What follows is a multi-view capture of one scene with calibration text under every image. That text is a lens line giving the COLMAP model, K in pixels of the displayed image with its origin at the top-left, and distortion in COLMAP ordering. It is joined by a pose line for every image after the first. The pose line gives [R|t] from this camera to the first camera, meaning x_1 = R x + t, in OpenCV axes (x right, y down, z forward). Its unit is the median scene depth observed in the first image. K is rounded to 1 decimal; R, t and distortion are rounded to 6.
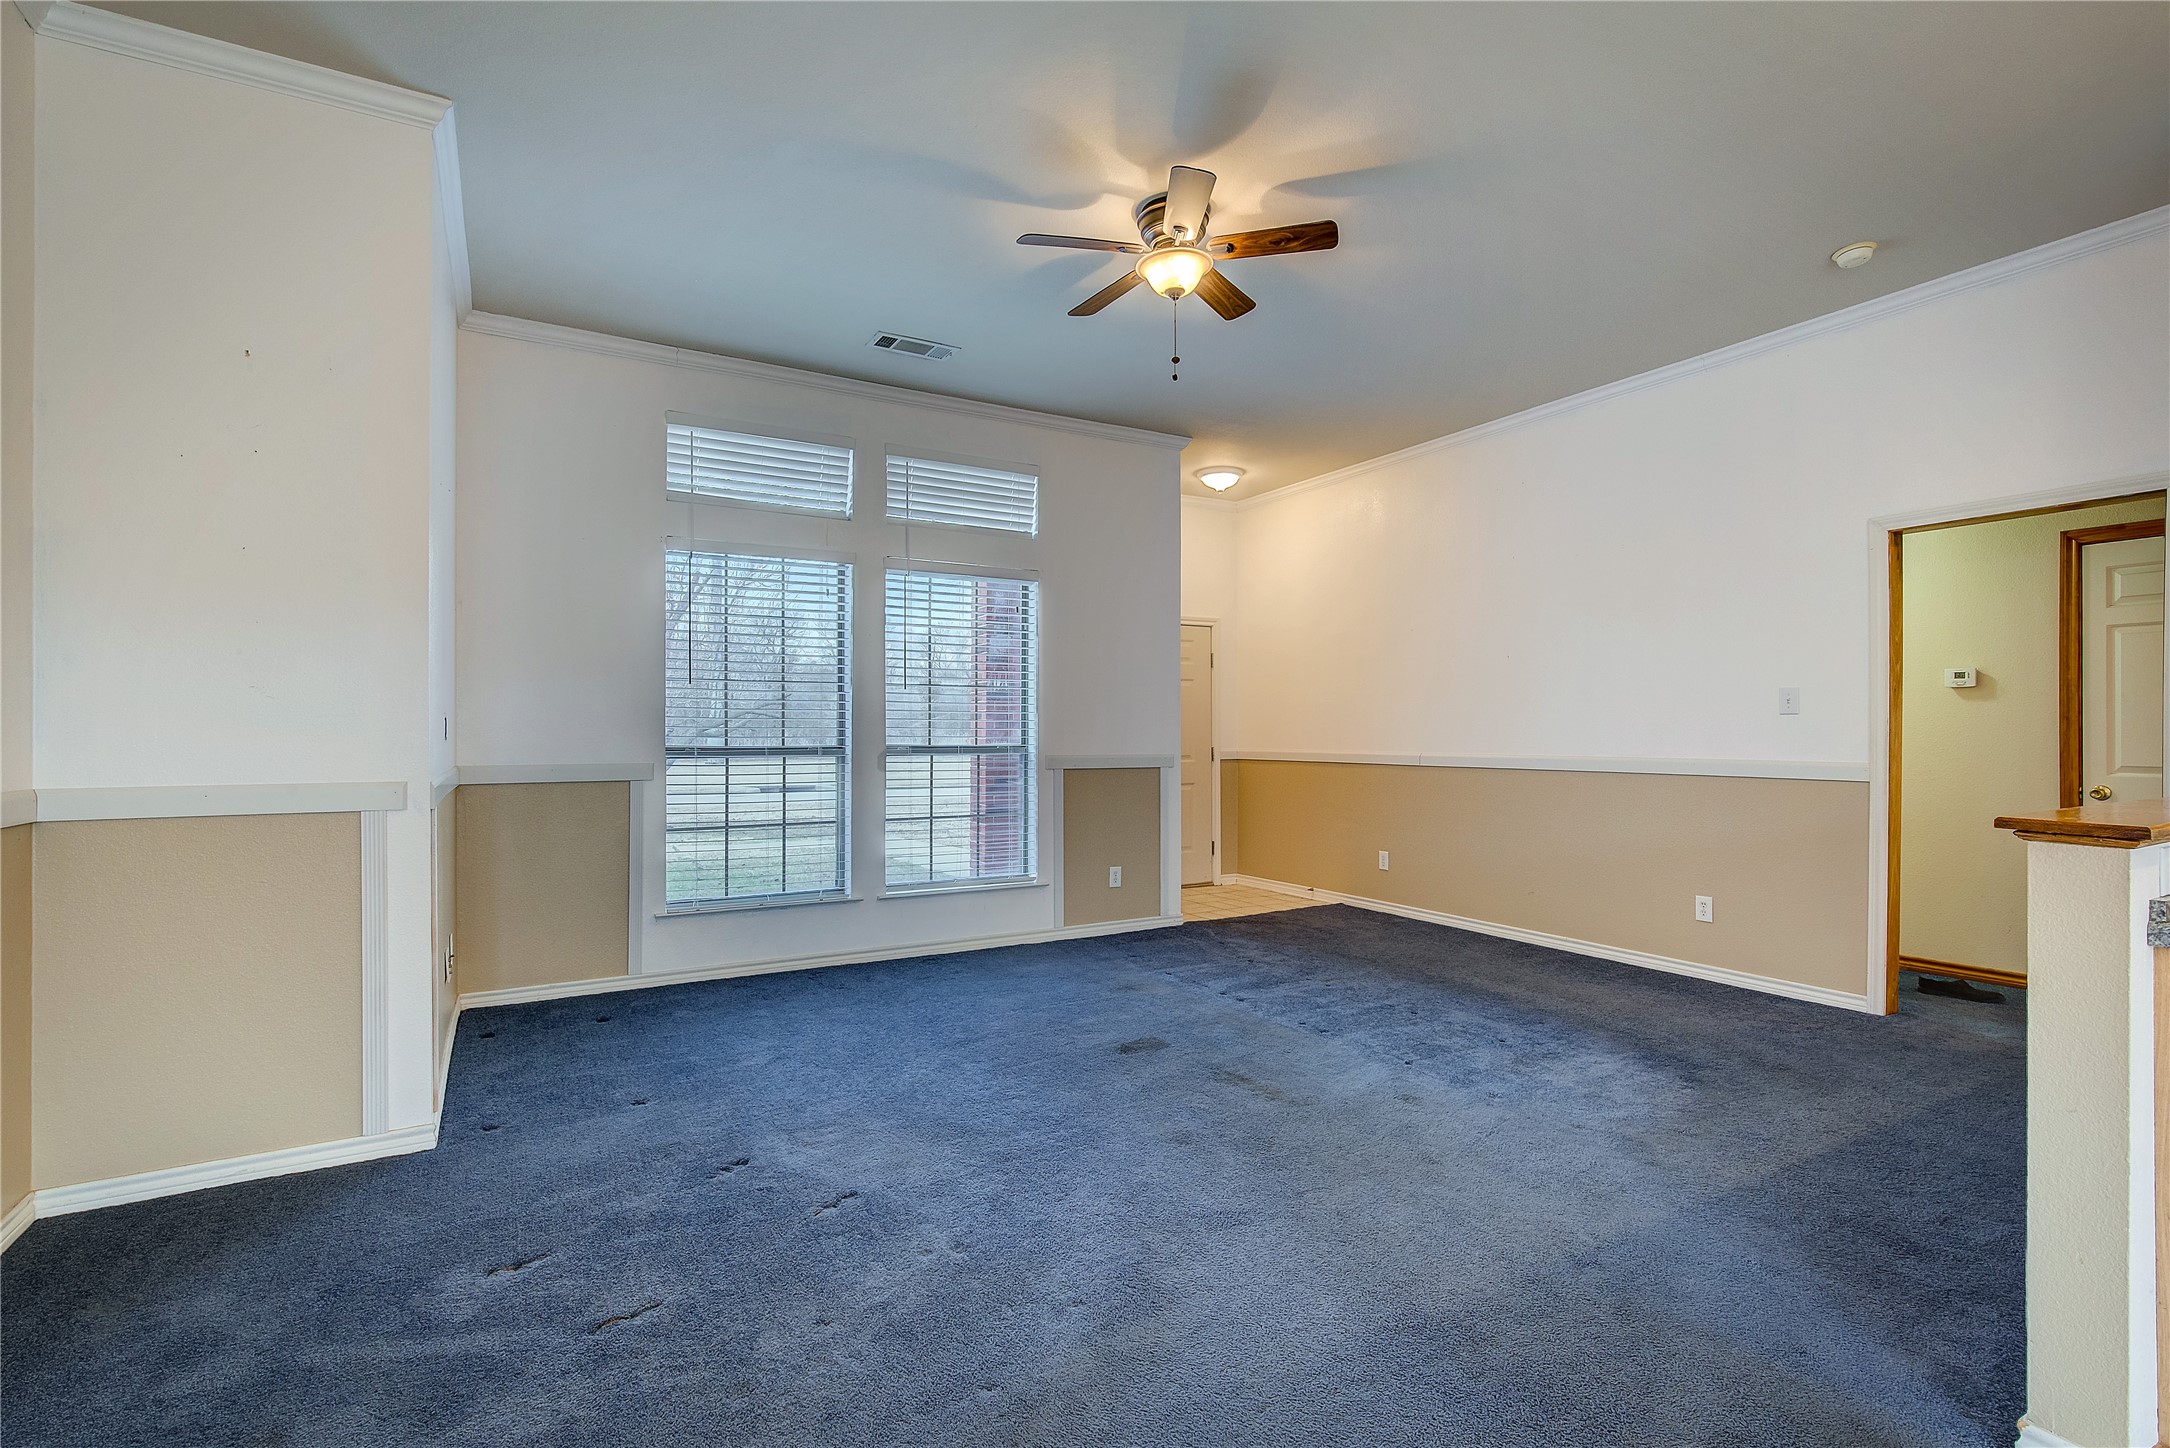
lens RADIAL K [[1006.1, 0, 1083.1], [0, 1006.1, 724.6], [0, 0, 1]] dist [-0.001715, 0.000813]
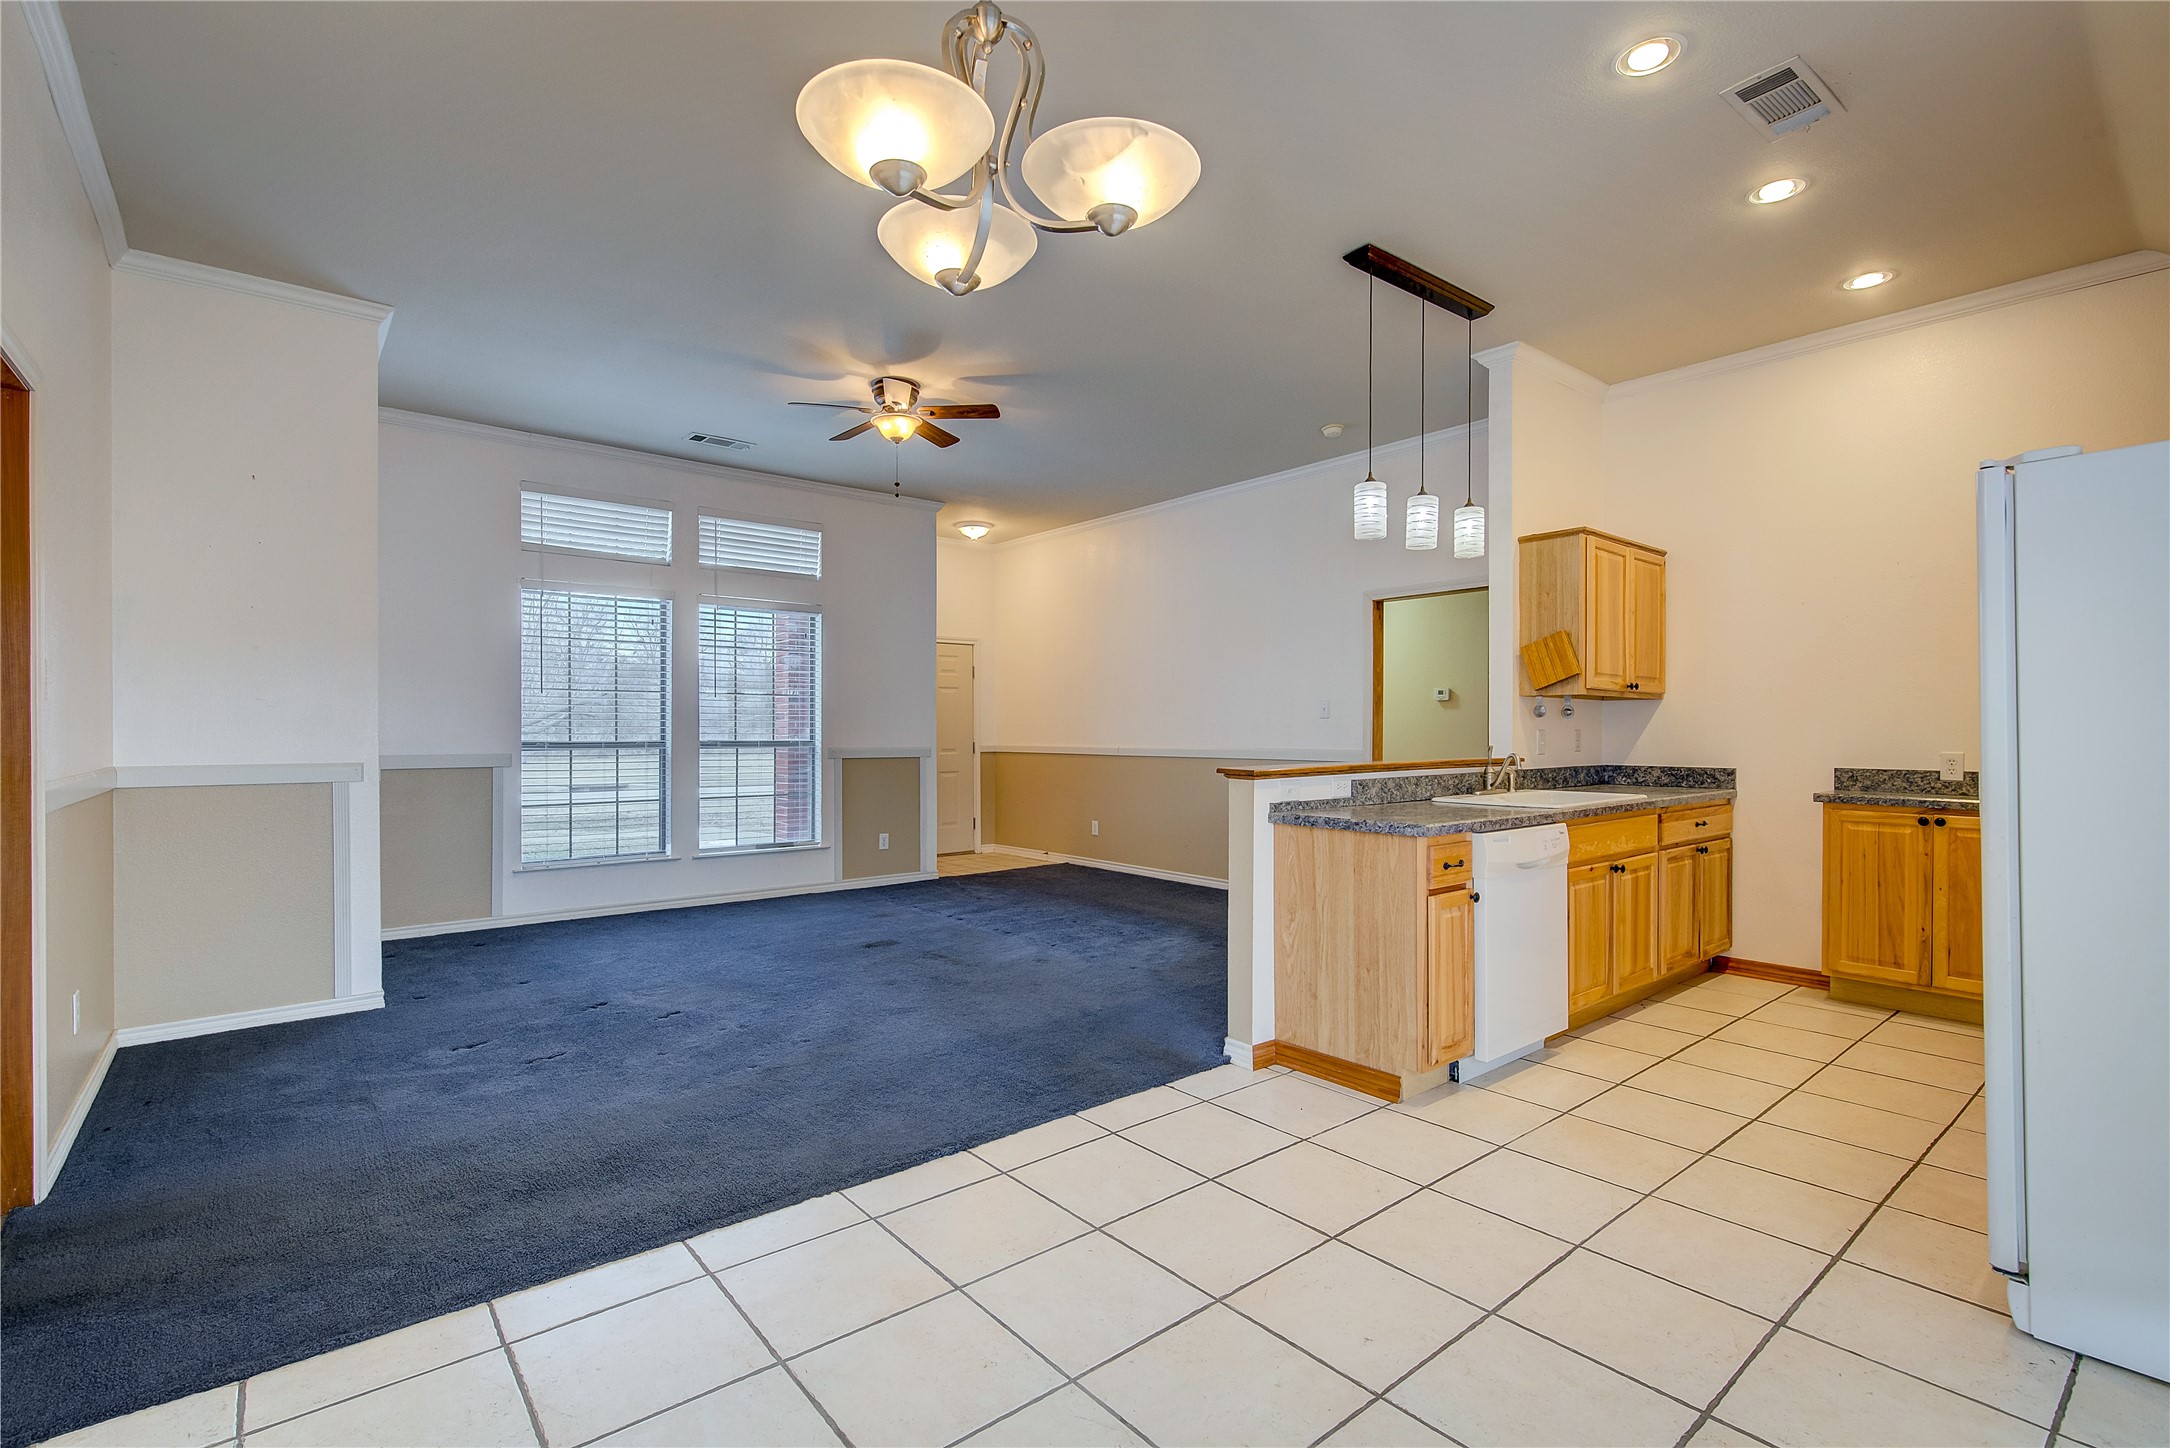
lens RADIAL K [[1006.1, 0, 1064.1], [0, 1006.1, 736.6], [0, 0, 1]] dist [-0.001715, 0.000813]
pose [[0.988457, 0.000033, 0.151500, 0.079888], [-0.002179, 0.999900, 0.013996, -0.003089], [-0.151485, -0.014165, 0.988358, -0.388864]]
